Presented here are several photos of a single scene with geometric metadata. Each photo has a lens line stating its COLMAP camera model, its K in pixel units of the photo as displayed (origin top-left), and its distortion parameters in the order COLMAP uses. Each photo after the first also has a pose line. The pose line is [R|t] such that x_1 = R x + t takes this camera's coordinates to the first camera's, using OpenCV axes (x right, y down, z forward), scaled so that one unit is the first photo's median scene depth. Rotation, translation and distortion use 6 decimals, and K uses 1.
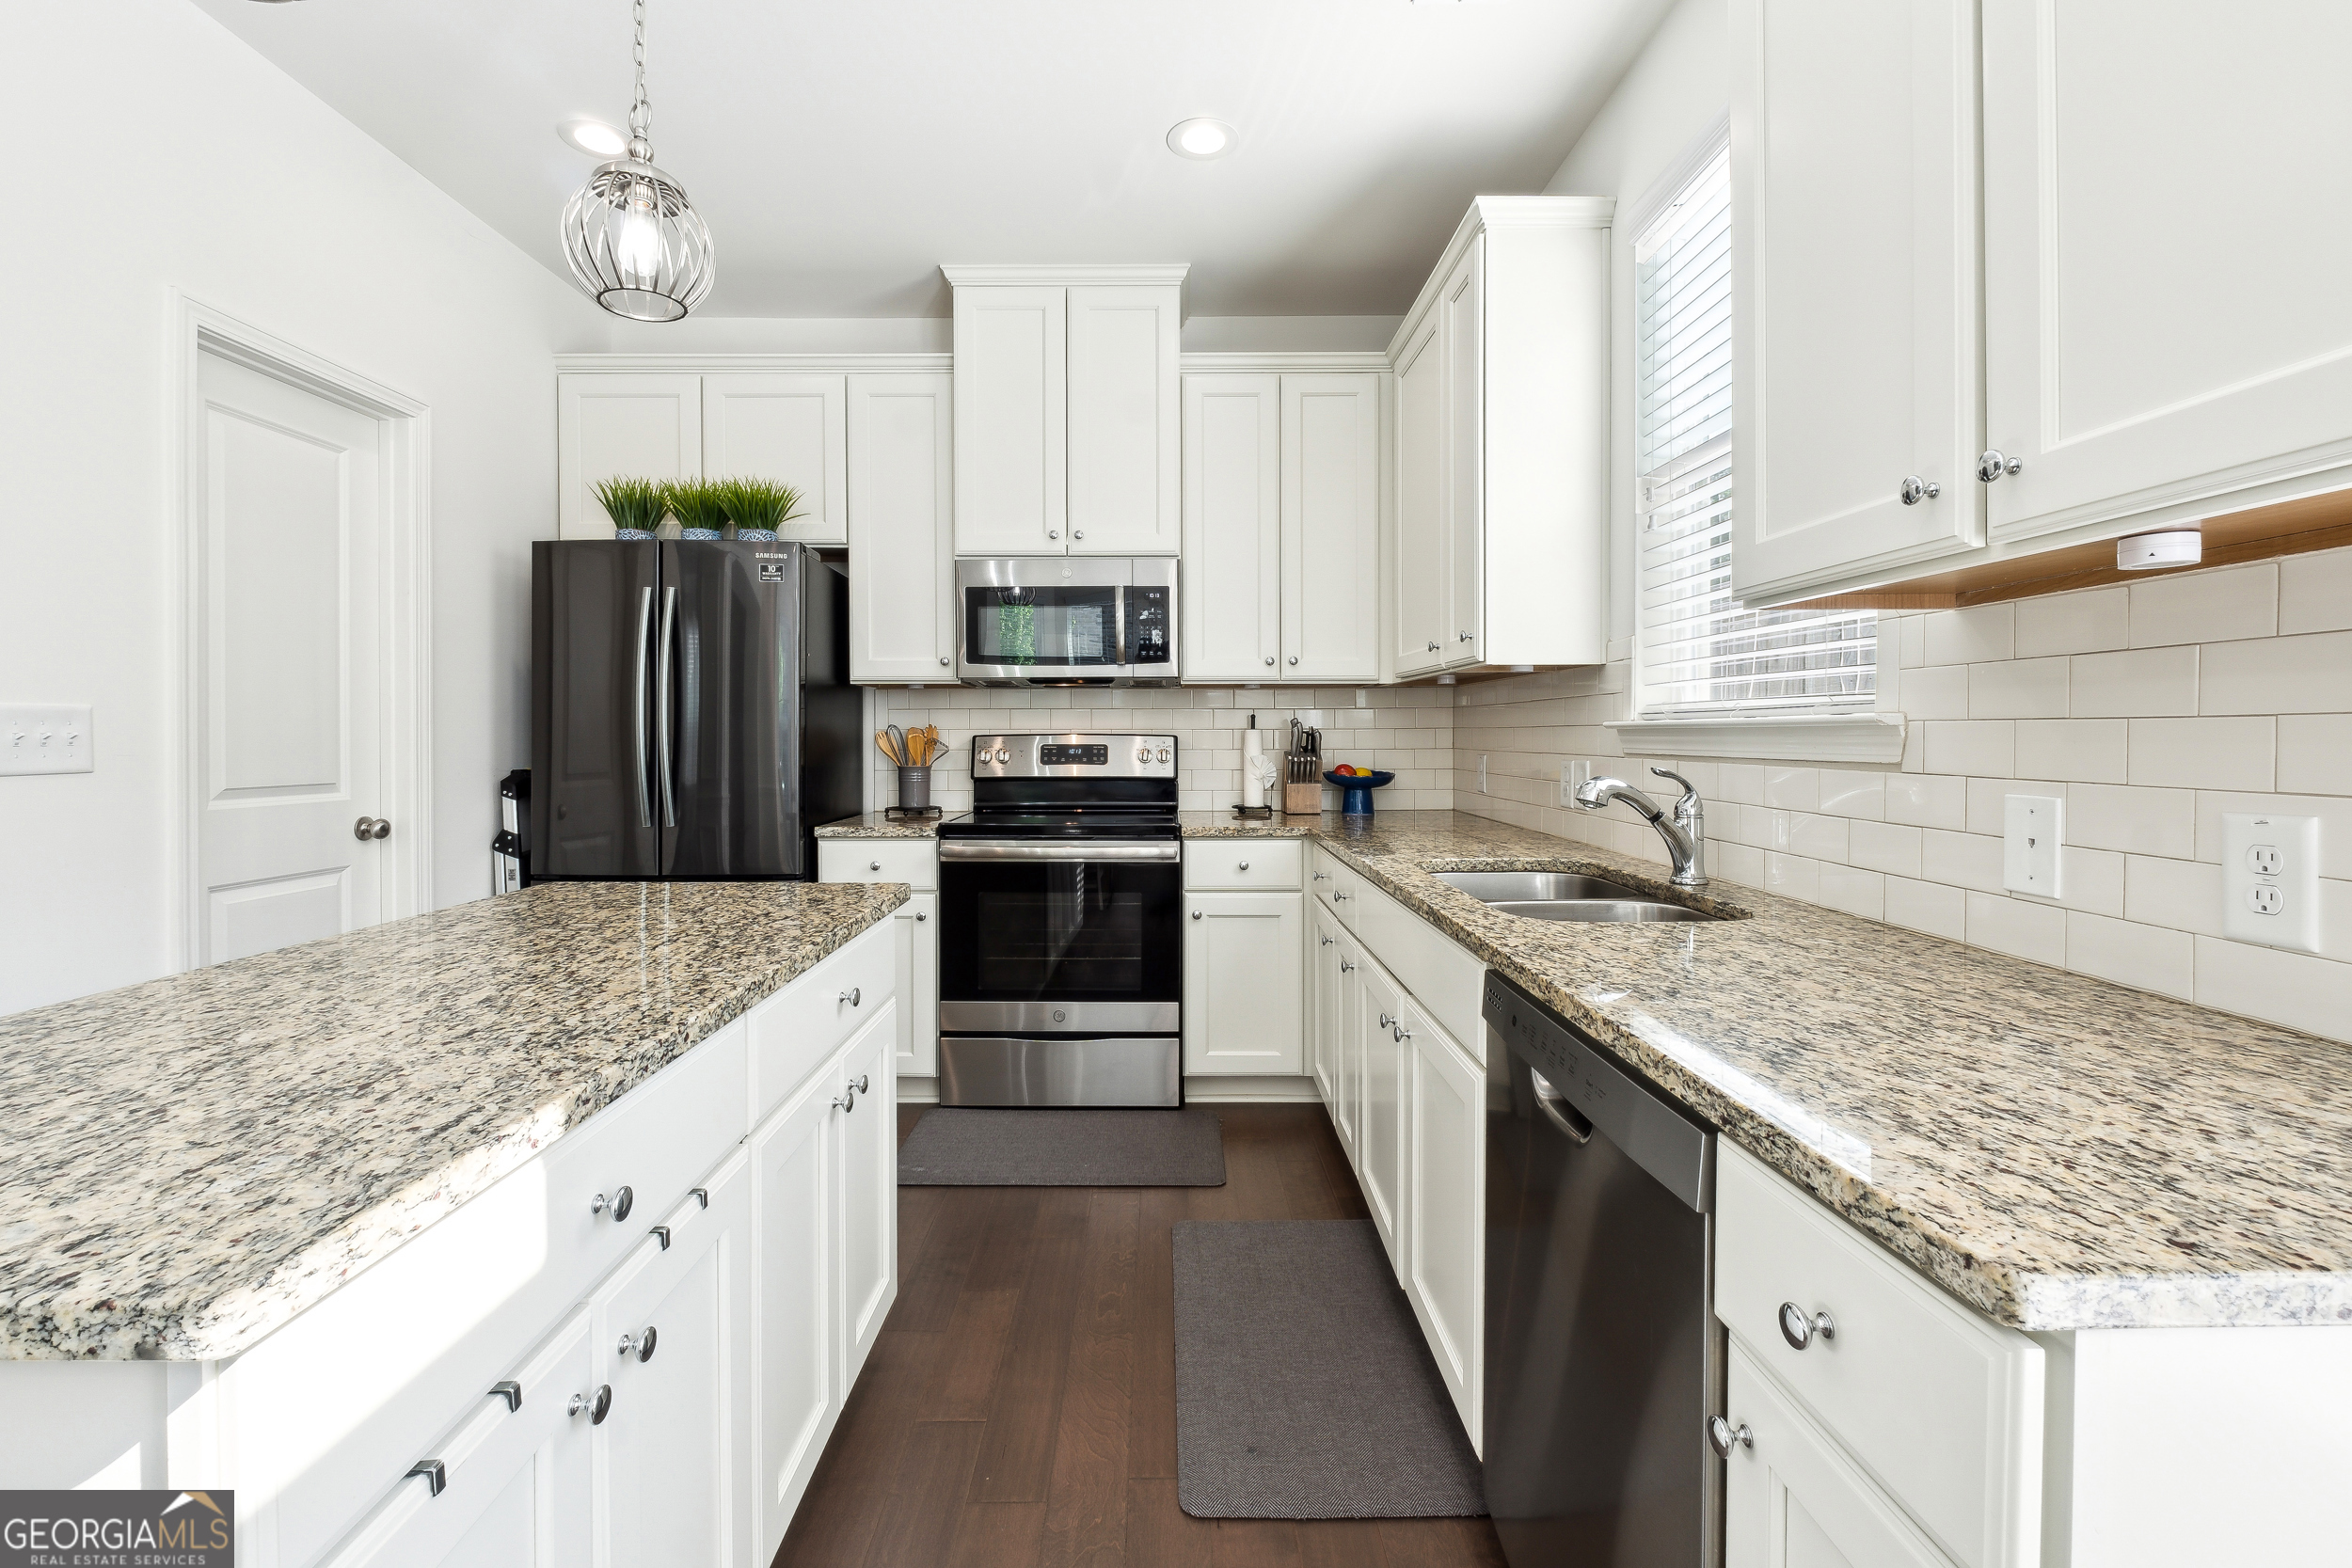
lens RADIAL K [[997.8, 0, 1170.1], [0, 997.8, 735.3], [0, 0, 1]] dist [-0.002881, -0.000288]
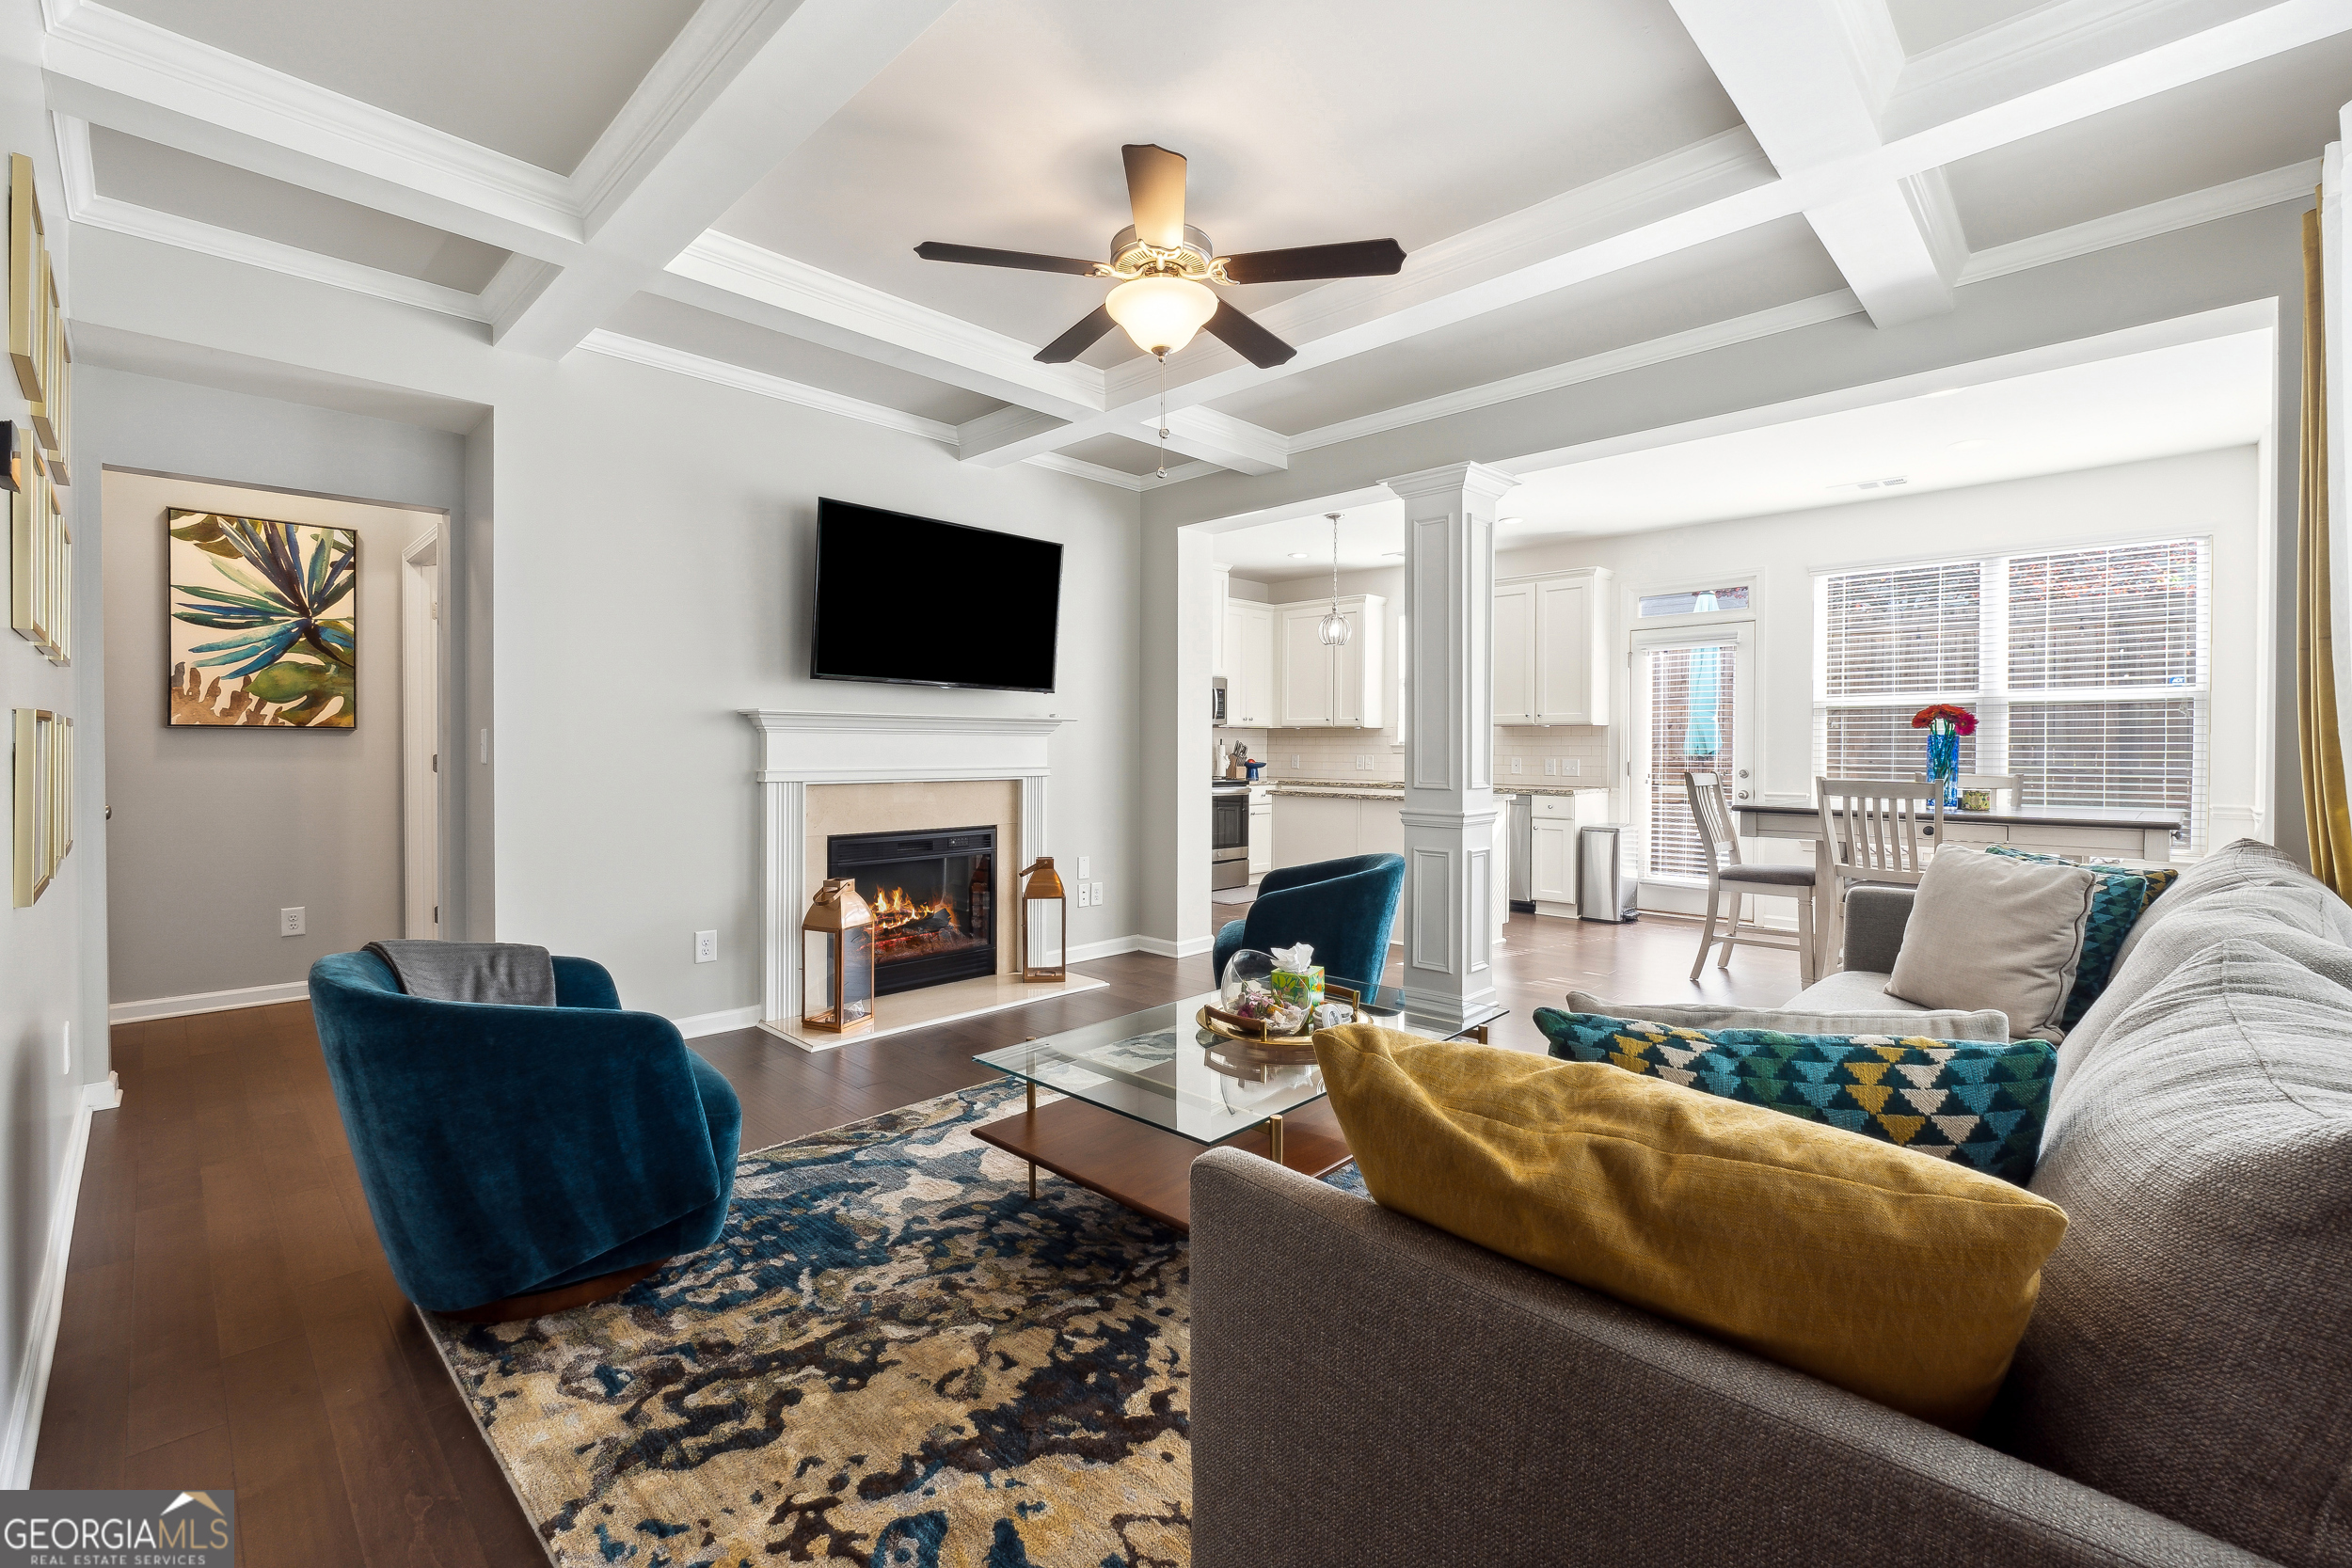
lens RADIAL K [[981.9, 0, 1169.2], [0, 981.9, 761.0], [0, 0, 1]] dist [-0.010023, 0.000169]
pose [[0.705054, -0.006148, 0.709127, -1.923282], [-0.003557, 0.999919, 0.012206, 0.004384], [-0.709145, -0.011128, 0.704975, -0.686870]]
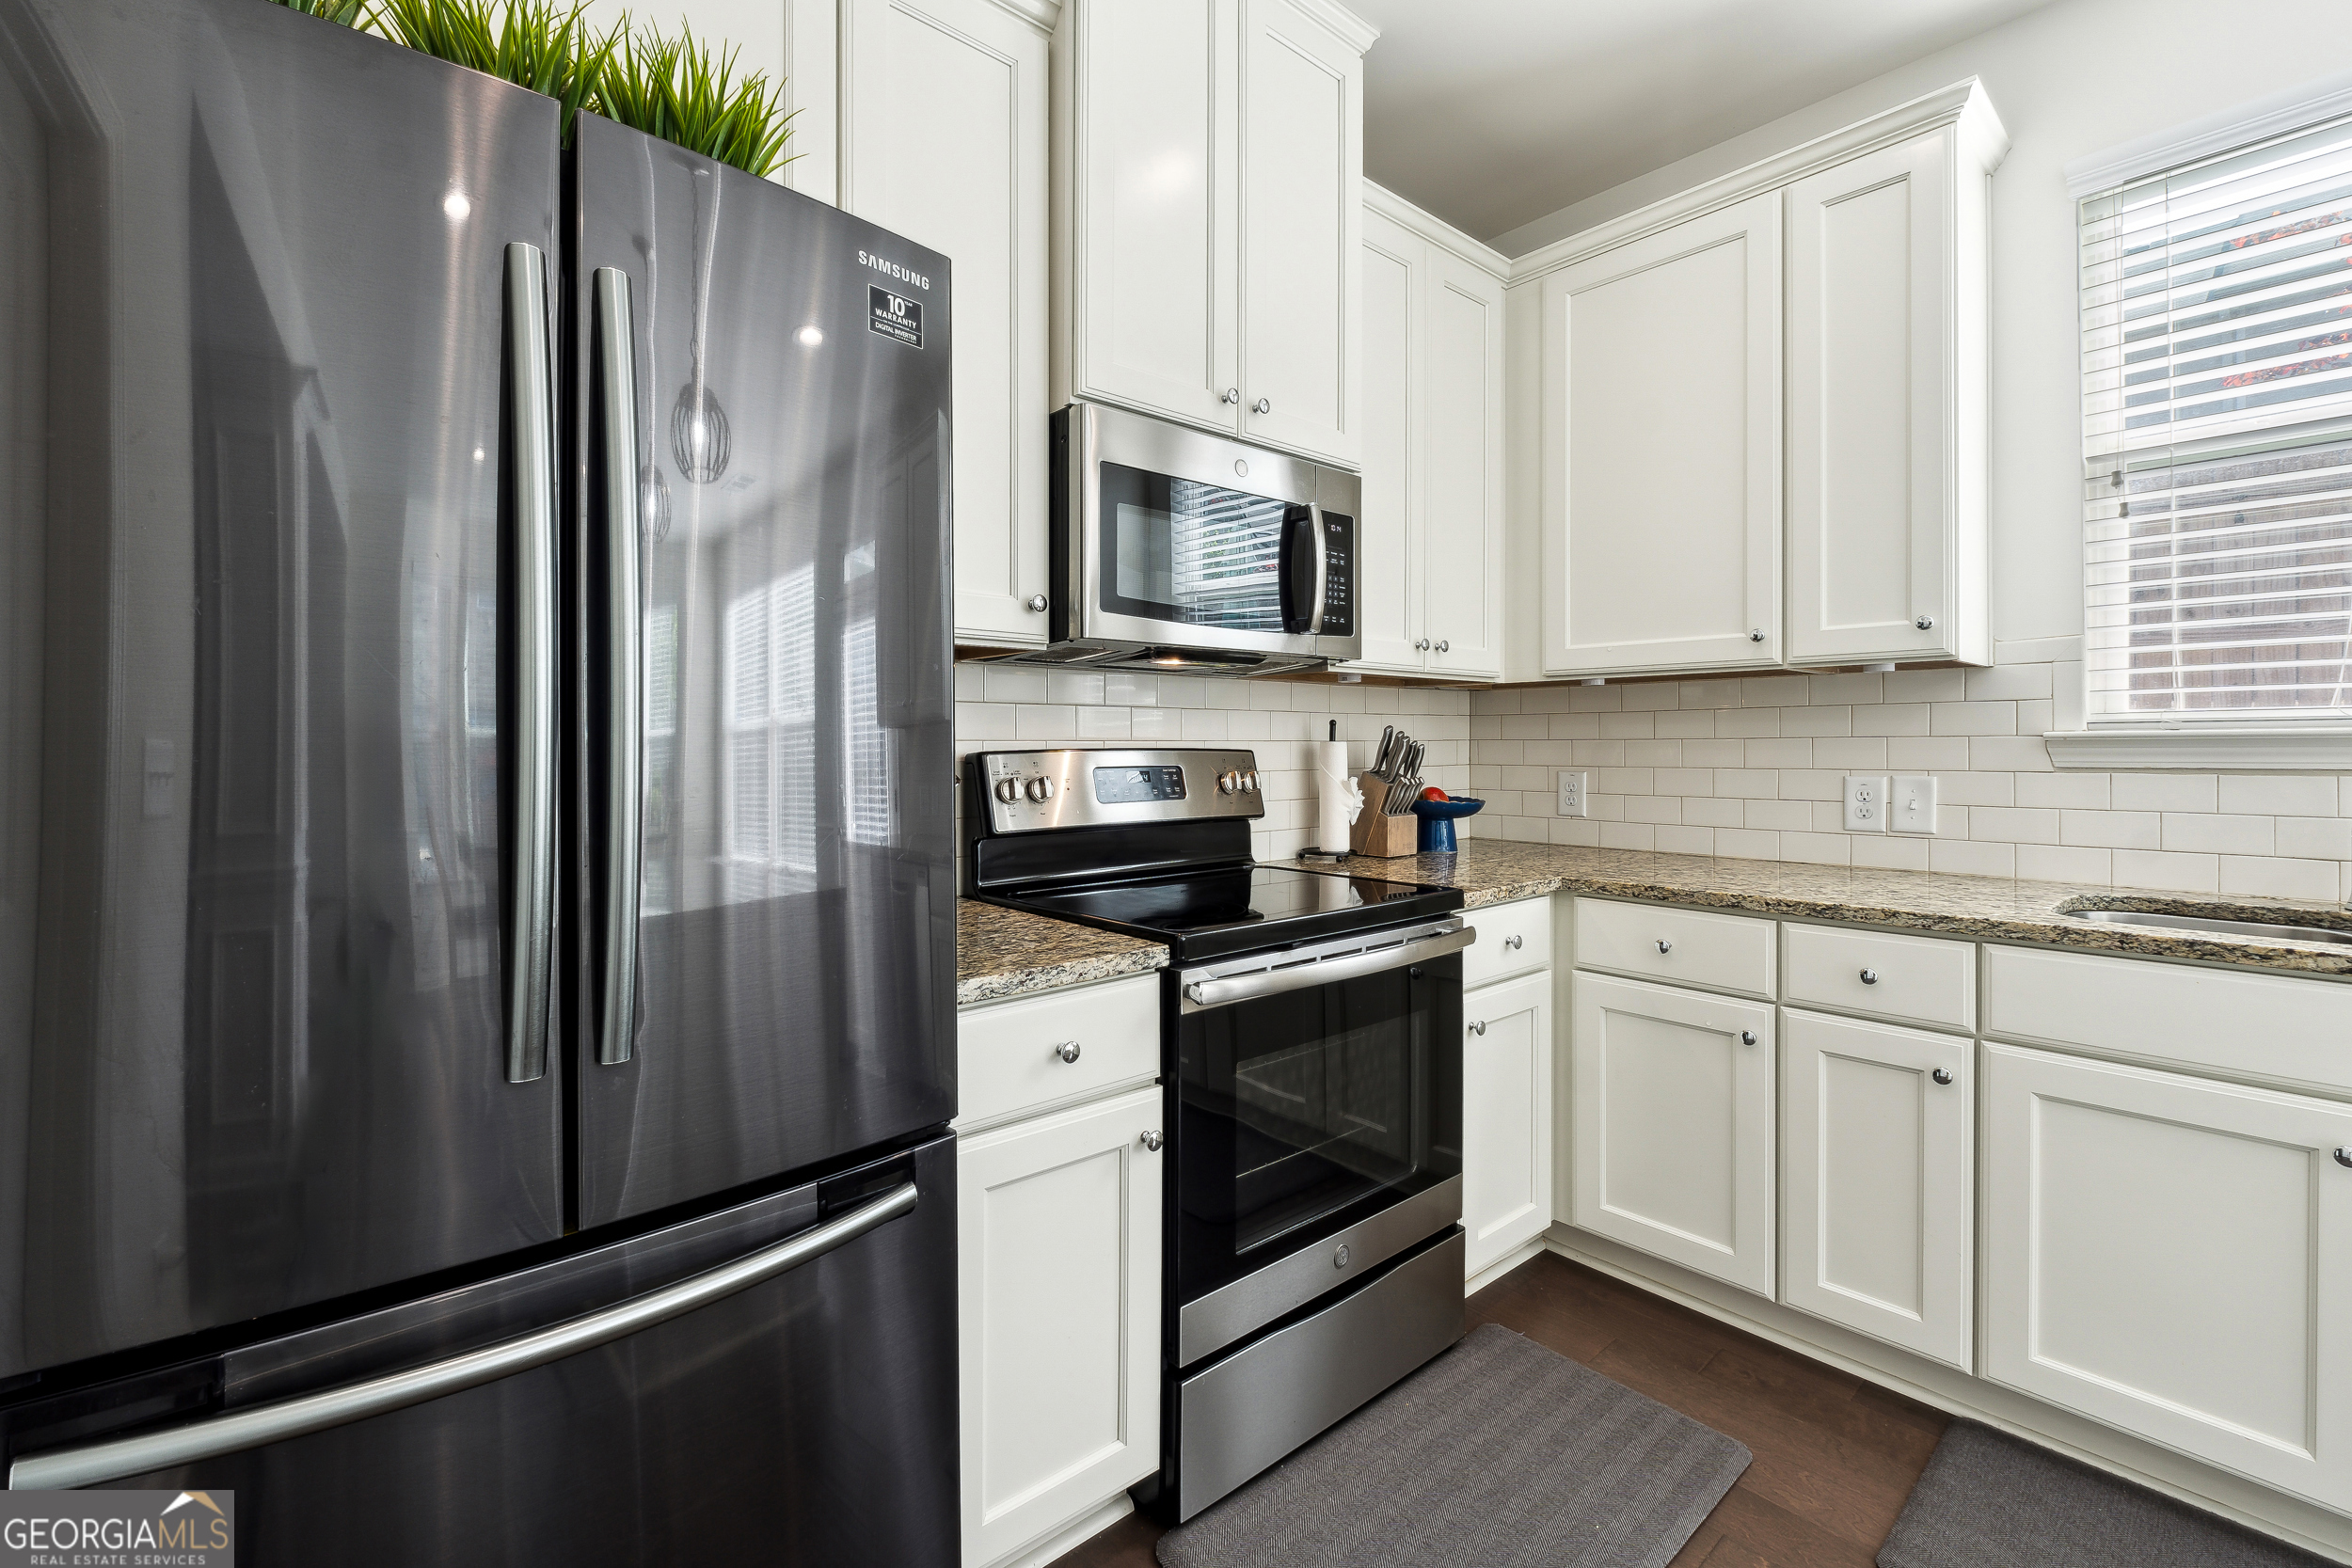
lens RADIAL K [[1012.6, 0, 1174.8], [0, 1012.6, 752.5], [0, 0, 1]] dist [-0.001905, 0.000247]
pose [[0.752039, -0.007993, 0.659070, -0.525145], [0.005553, 0.999968, 0.005791, -0.003202], [-0.659095, -0.000695, 0.752059, 0.599116]]
